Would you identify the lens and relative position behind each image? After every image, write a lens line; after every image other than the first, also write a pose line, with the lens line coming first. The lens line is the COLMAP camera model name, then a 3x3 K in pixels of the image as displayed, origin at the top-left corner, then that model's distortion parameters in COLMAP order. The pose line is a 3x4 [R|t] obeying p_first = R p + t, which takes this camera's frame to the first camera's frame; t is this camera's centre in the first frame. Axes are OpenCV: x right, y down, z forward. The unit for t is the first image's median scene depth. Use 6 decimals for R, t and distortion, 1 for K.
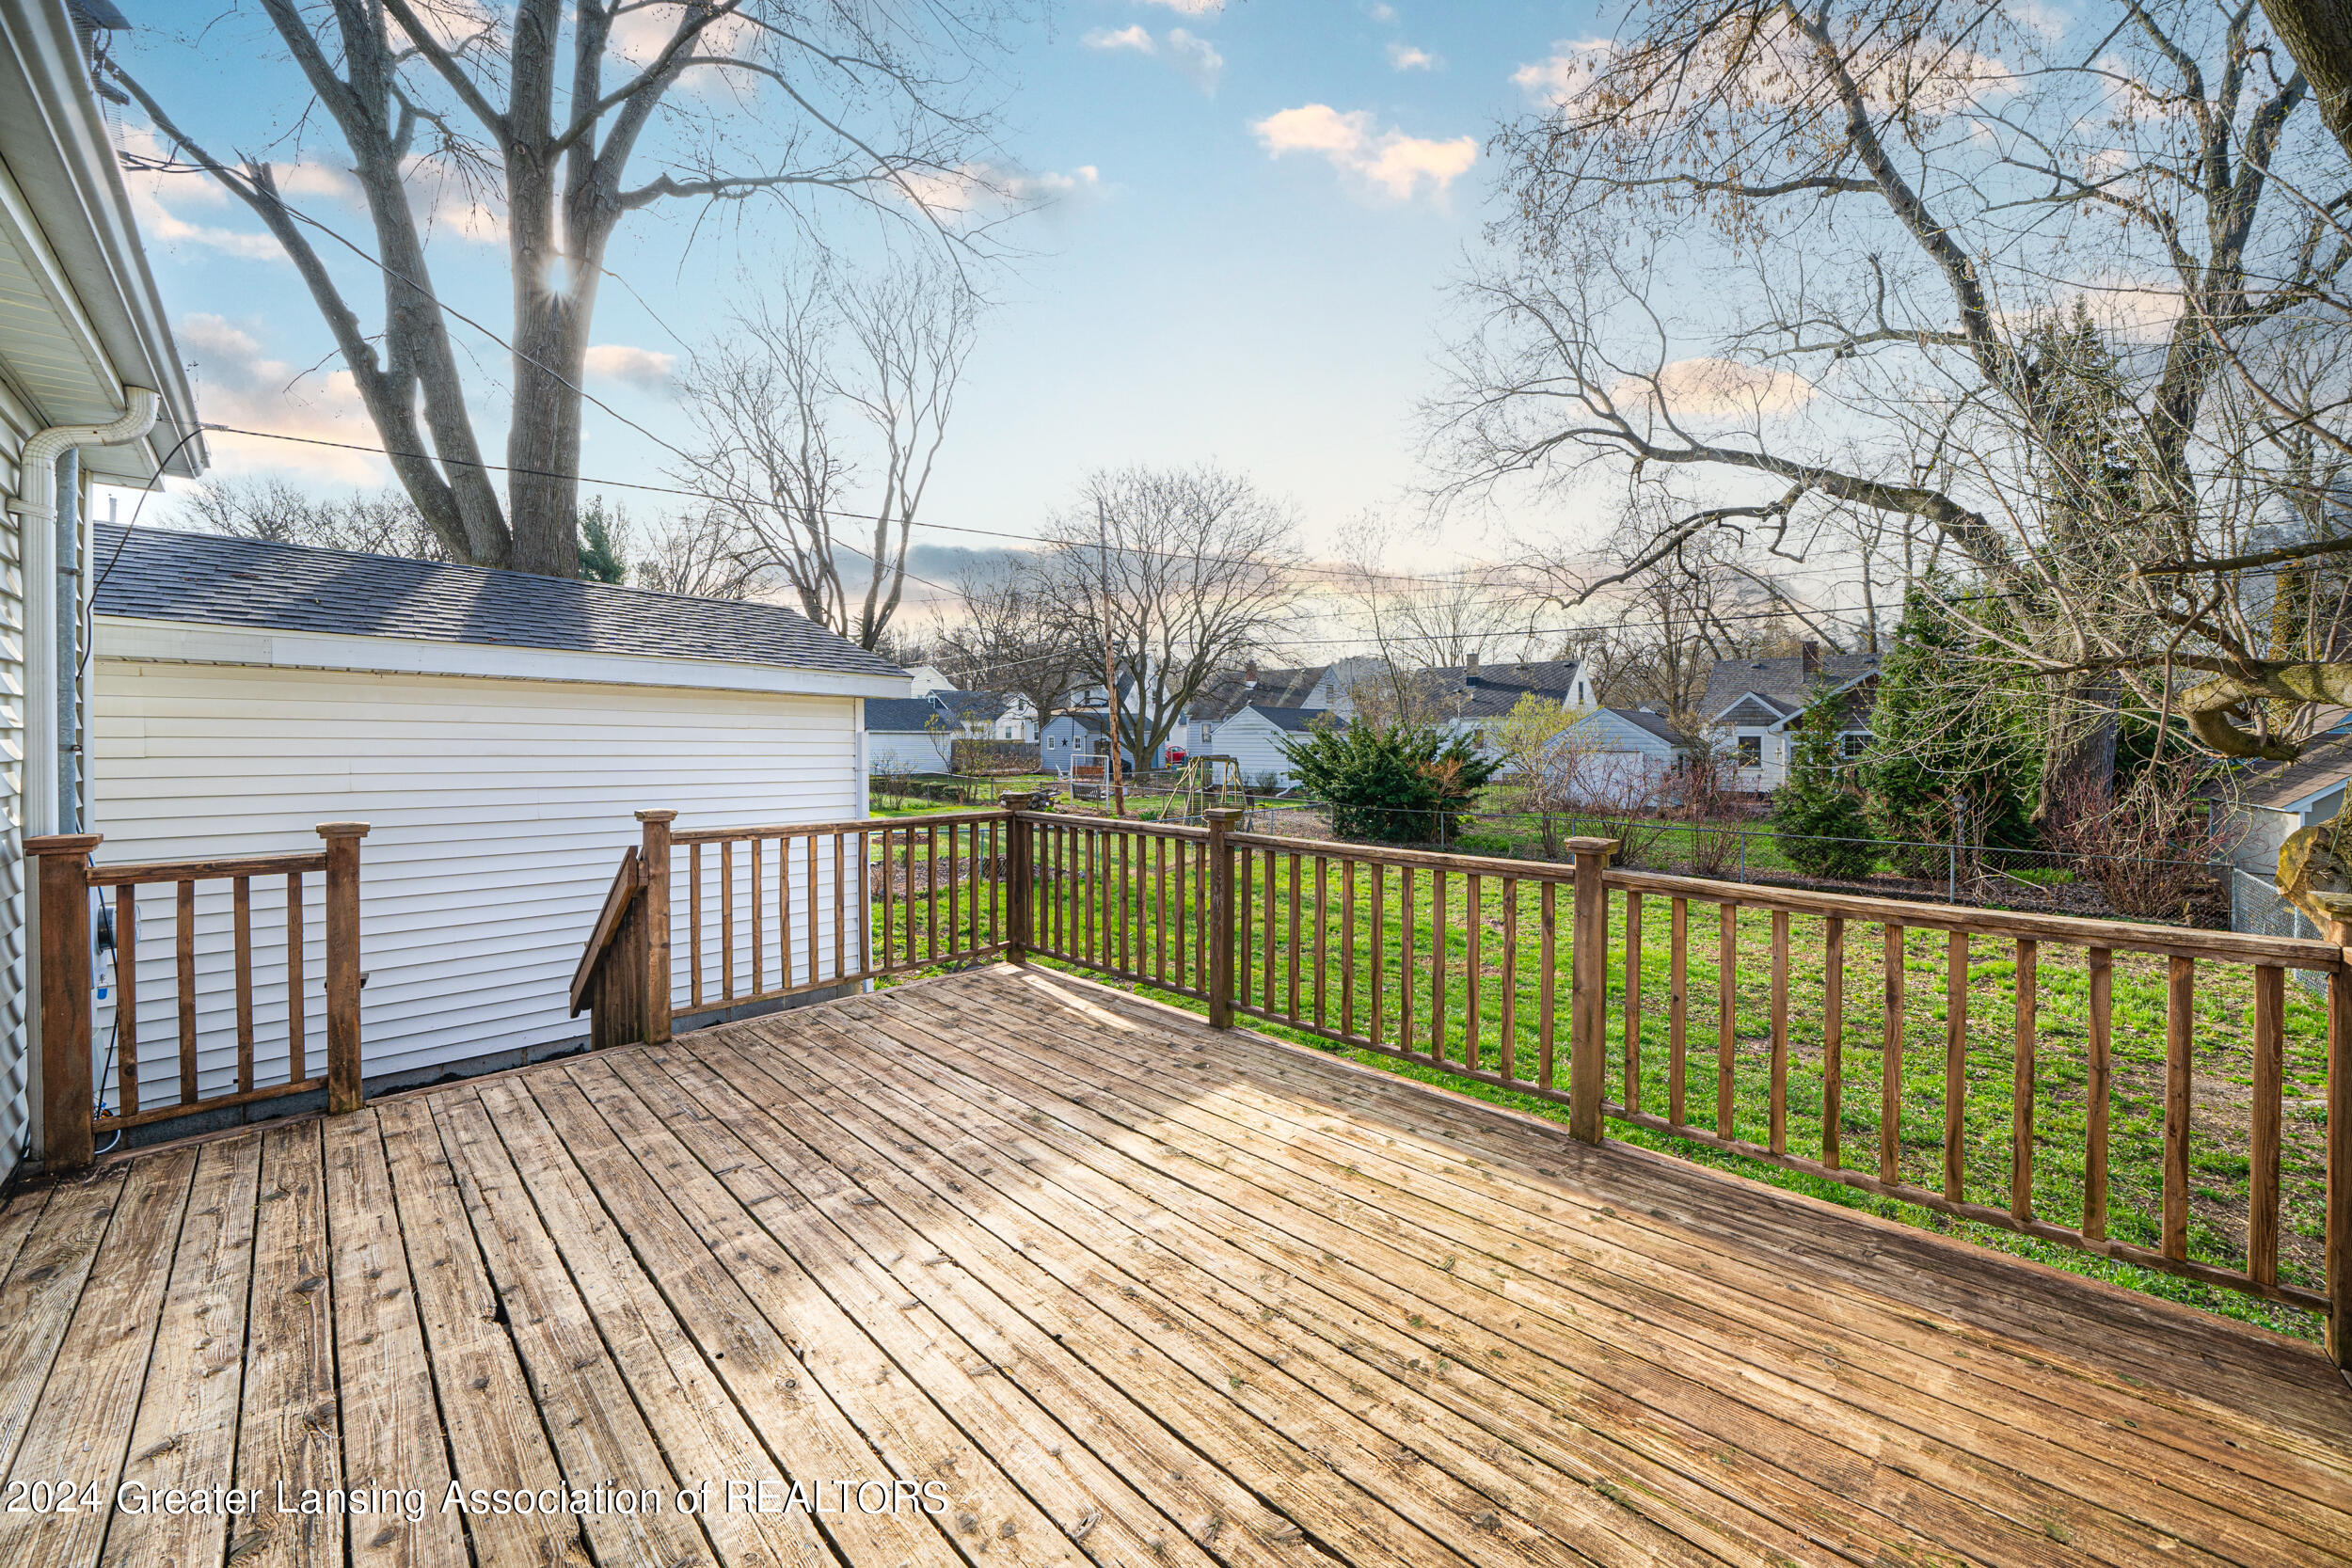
lens RADIAL K [[829.5, 0, 1173.5], [0, 829.5, 746.0], [0, 0, 1]] dist [-0.020523, 0.000078]
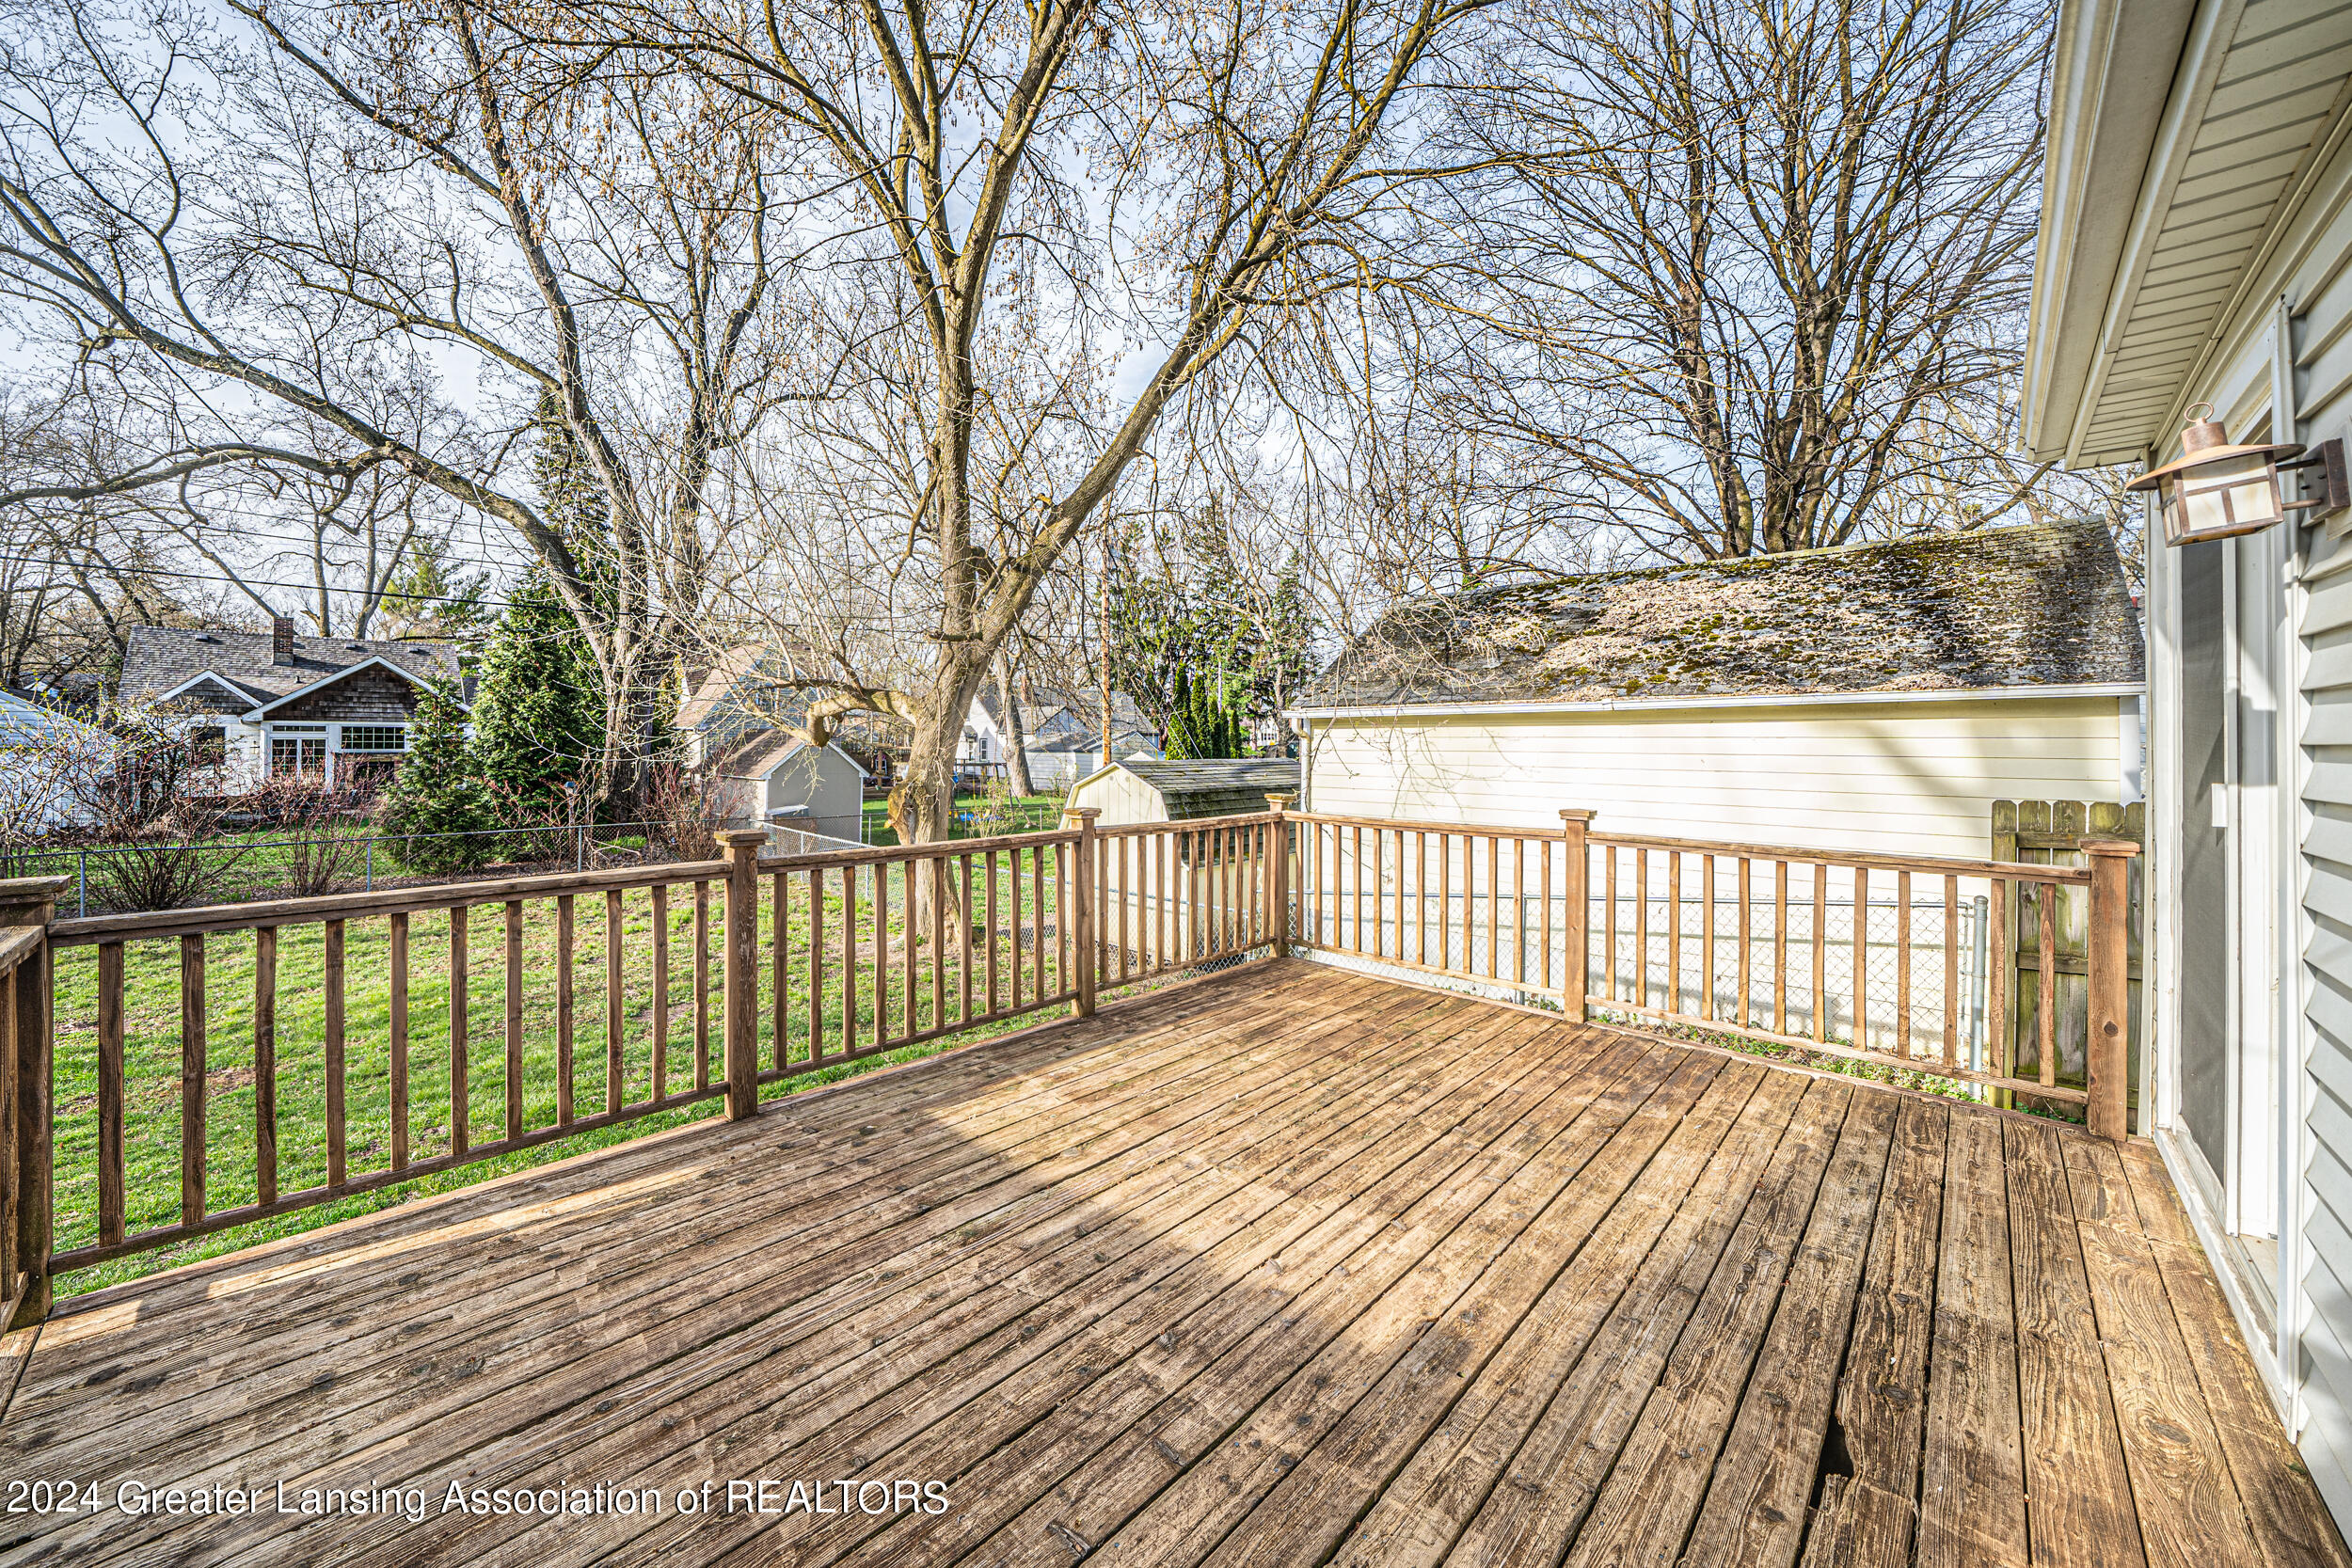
lens RADIAL K [[829.5, 0, 1173.5], [0, 829.5, 746.0], [0, 0, 1]] dist [-0.020523, 0.000078]
pose [[0.029122, -0.012130, 0.999502, -0.864510], [0.003147, 0.999923, 0.012044, -0.010315], [-0.999571, 0.002795, 0.029158, 0.738663]]
